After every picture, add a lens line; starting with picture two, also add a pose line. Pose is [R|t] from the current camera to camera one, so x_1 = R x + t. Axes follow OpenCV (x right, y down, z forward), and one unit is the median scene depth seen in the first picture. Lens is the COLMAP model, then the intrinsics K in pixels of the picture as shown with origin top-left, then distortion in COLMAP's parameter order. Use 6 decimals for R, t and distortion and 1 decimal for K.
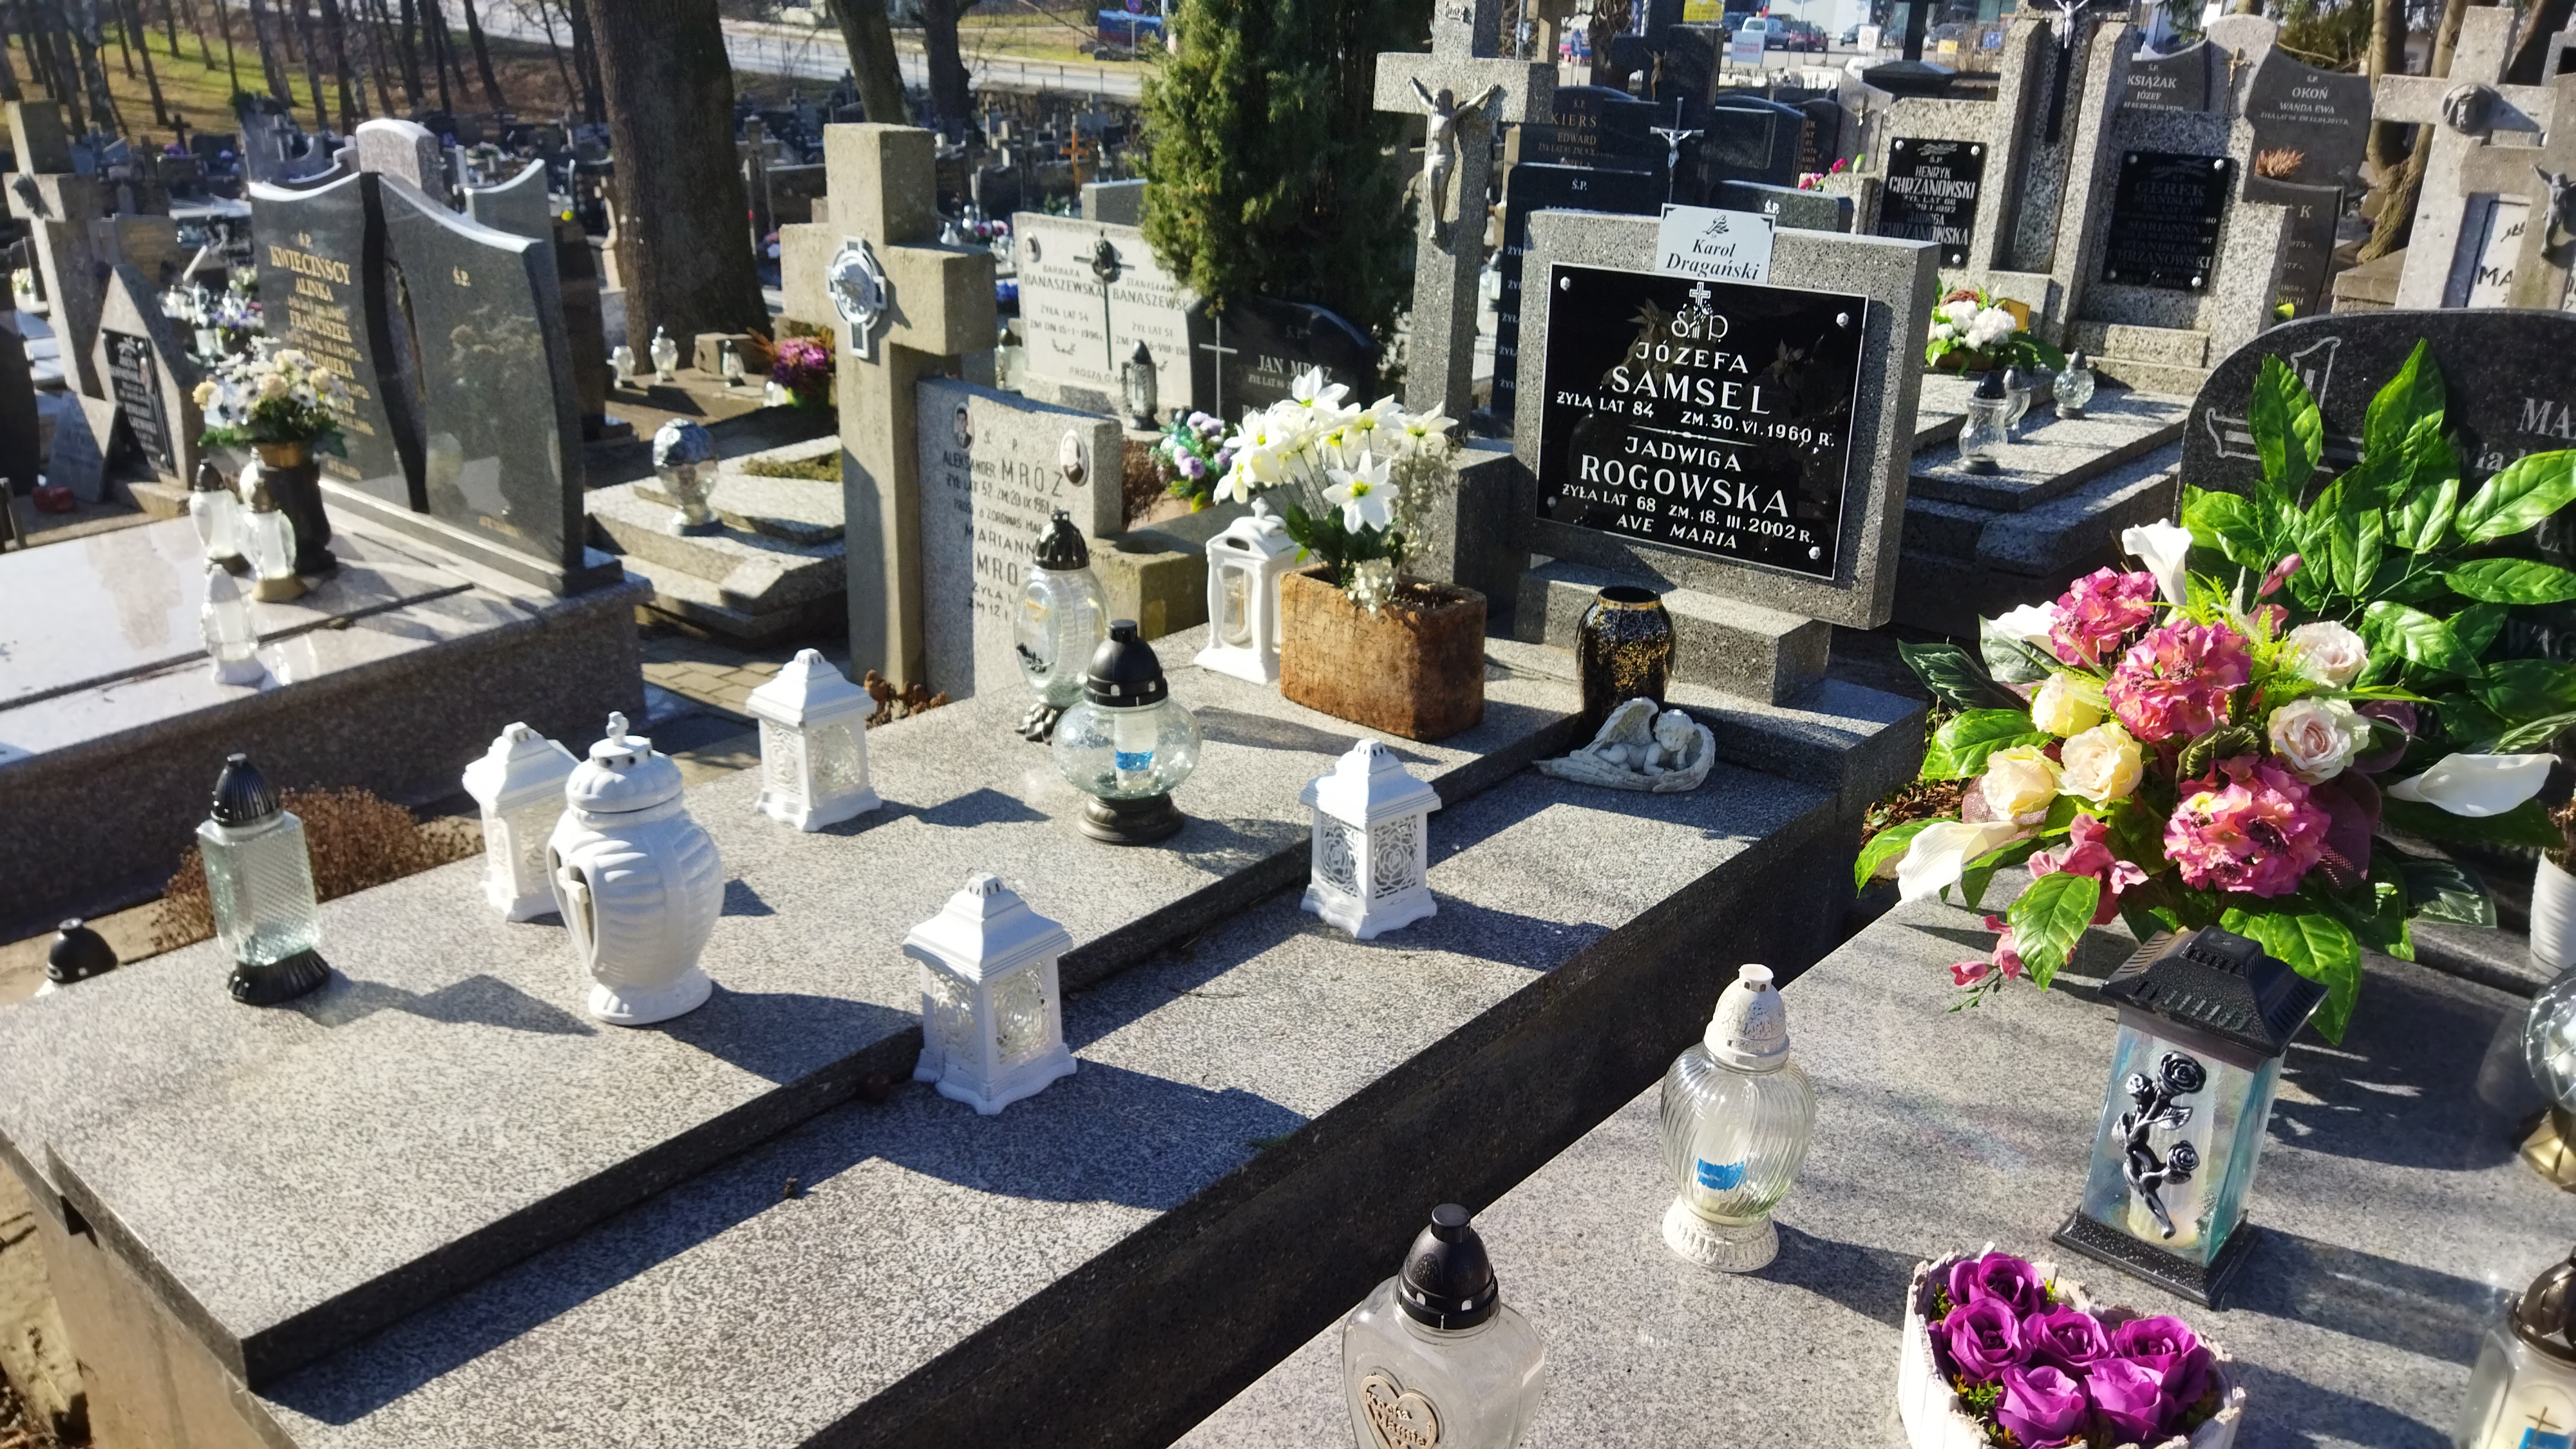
lens RADIAL K [[1921.0, 0, 1281.7], [0, 1921.0, 721.7], [0, 0, 1]] dist [0.052959, -0.000661]
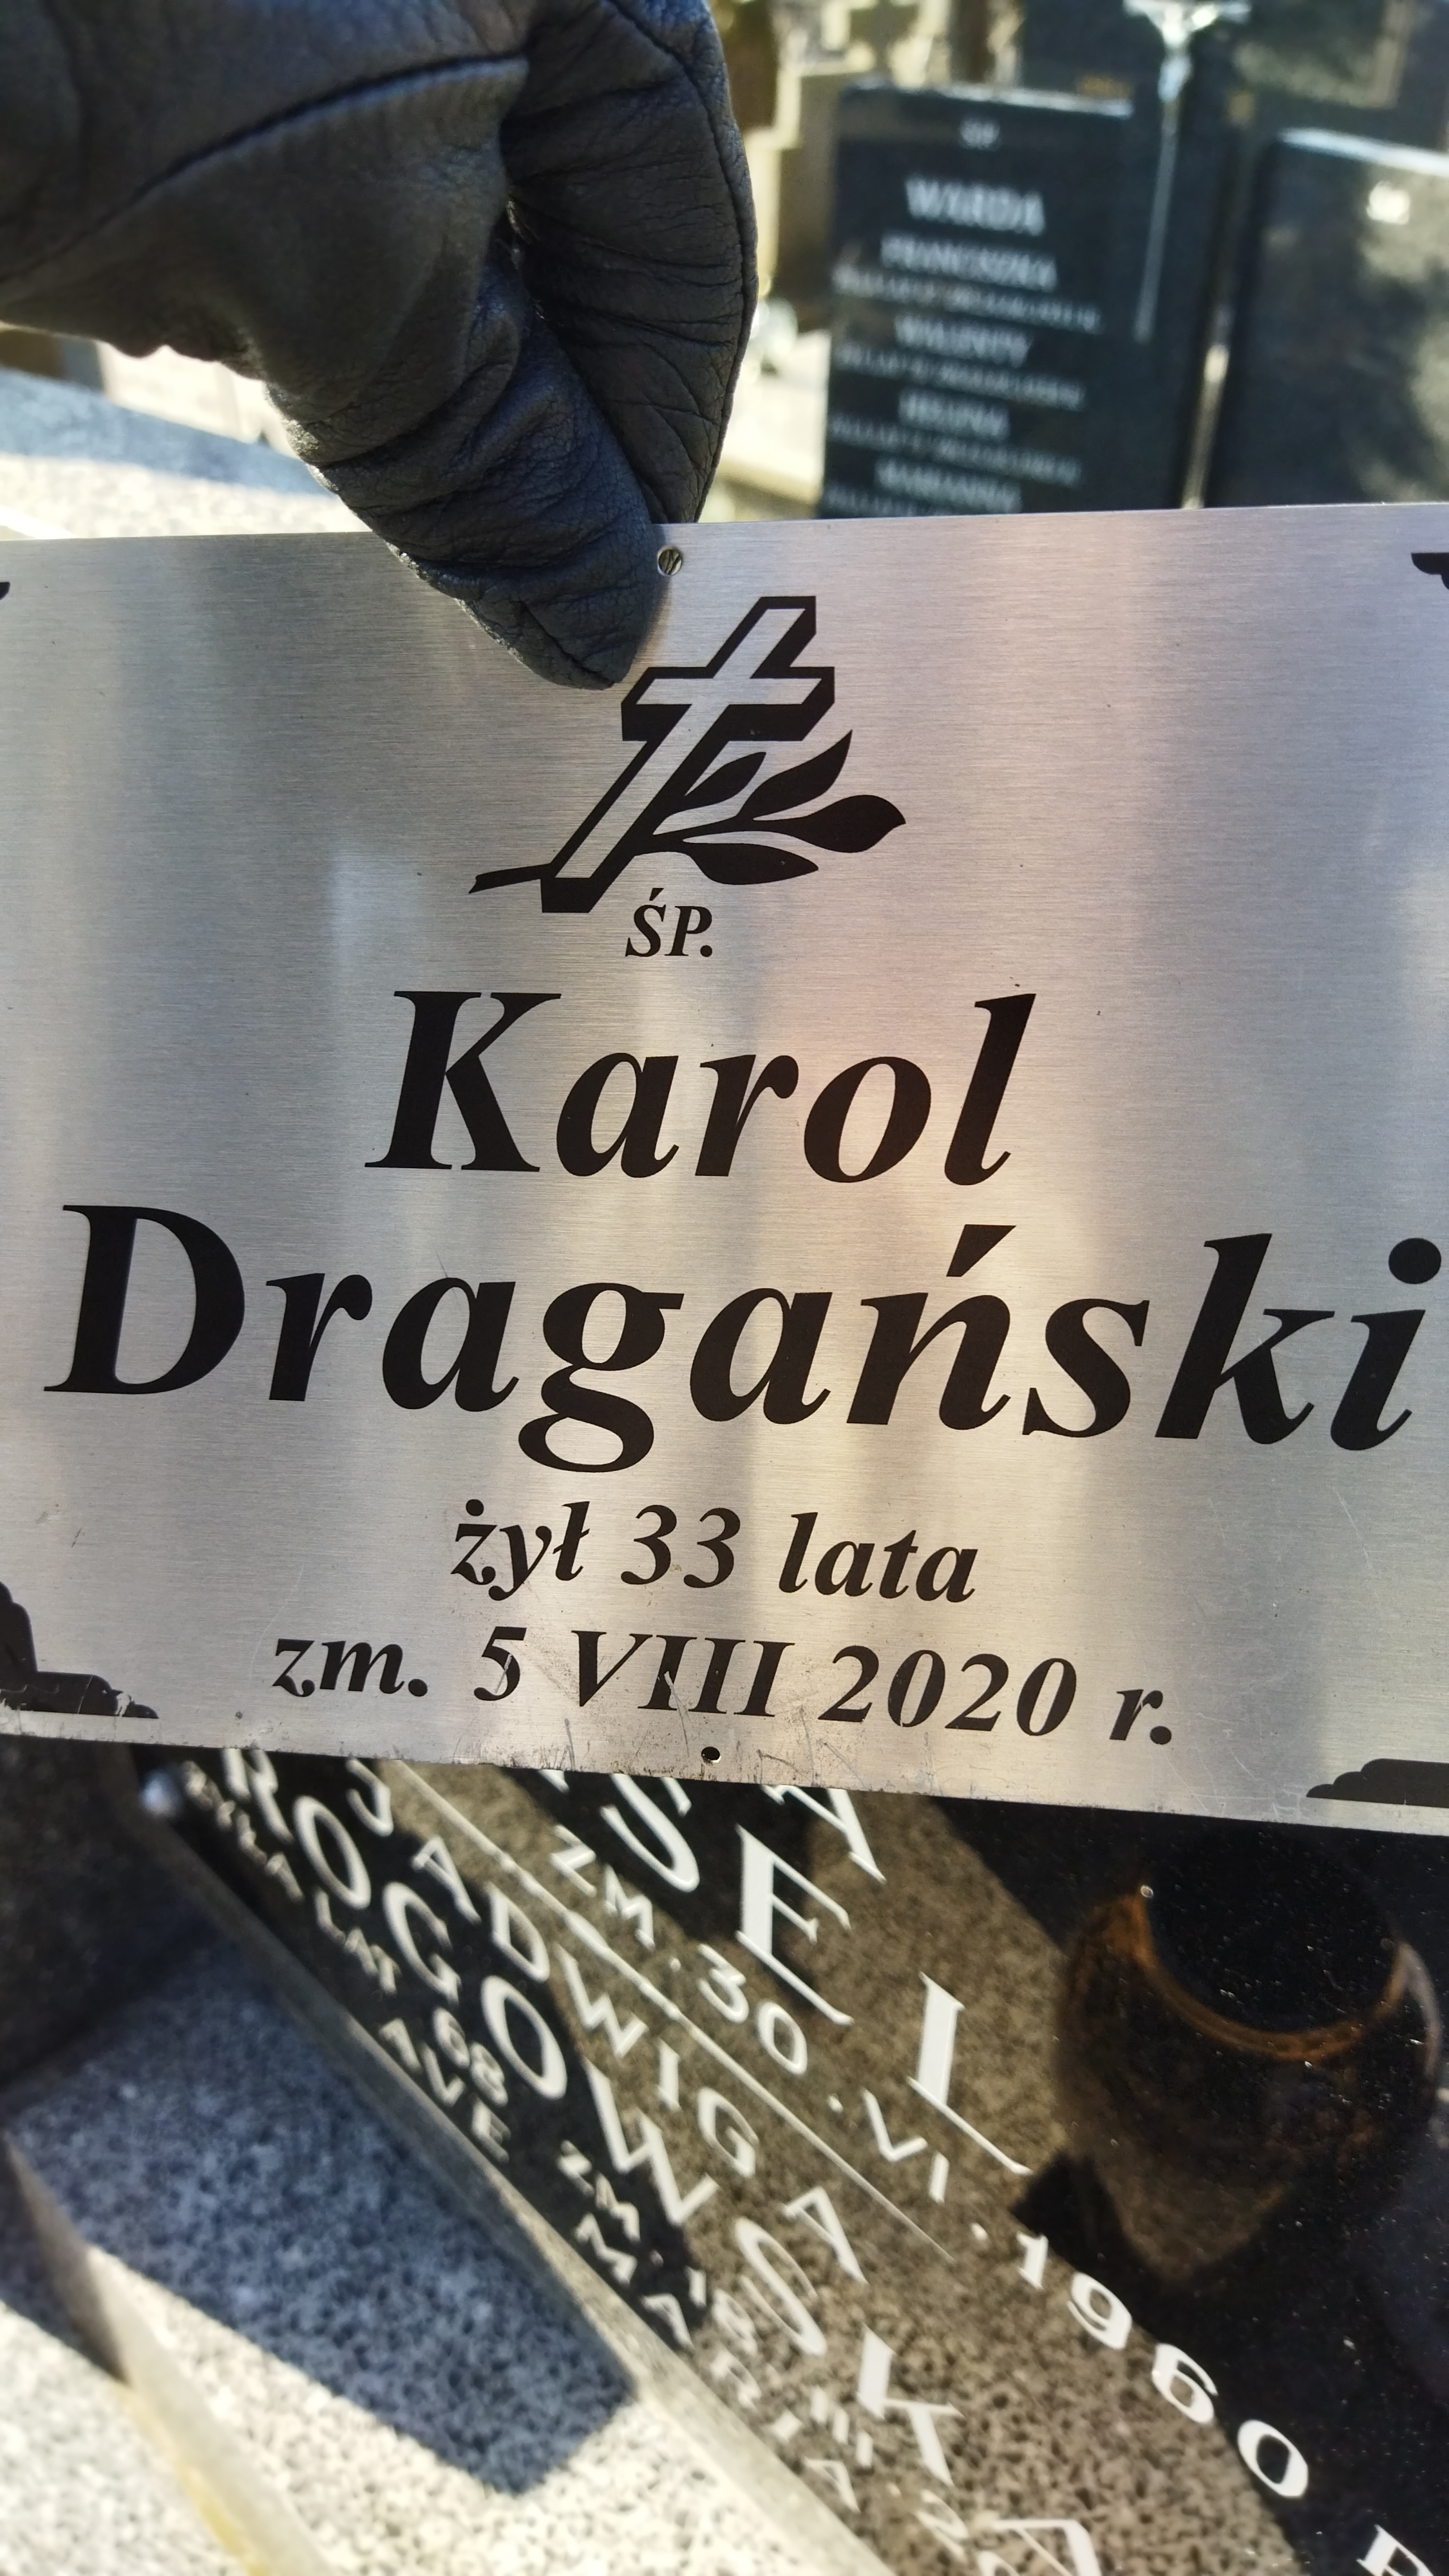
lens RADIAL K [[1921.0, 0, 728.6], [0, 1921.0, 1290.8], [0, 0, 1]] dist [0.052959, -0.000661]
pose [[0.999099, 0.019306, -0.037783, 0.226670], [-0.008657, 0.964509, 0.263907, -0.245910], [0.041537, -0.263343, 0.963808, 0.849994]]
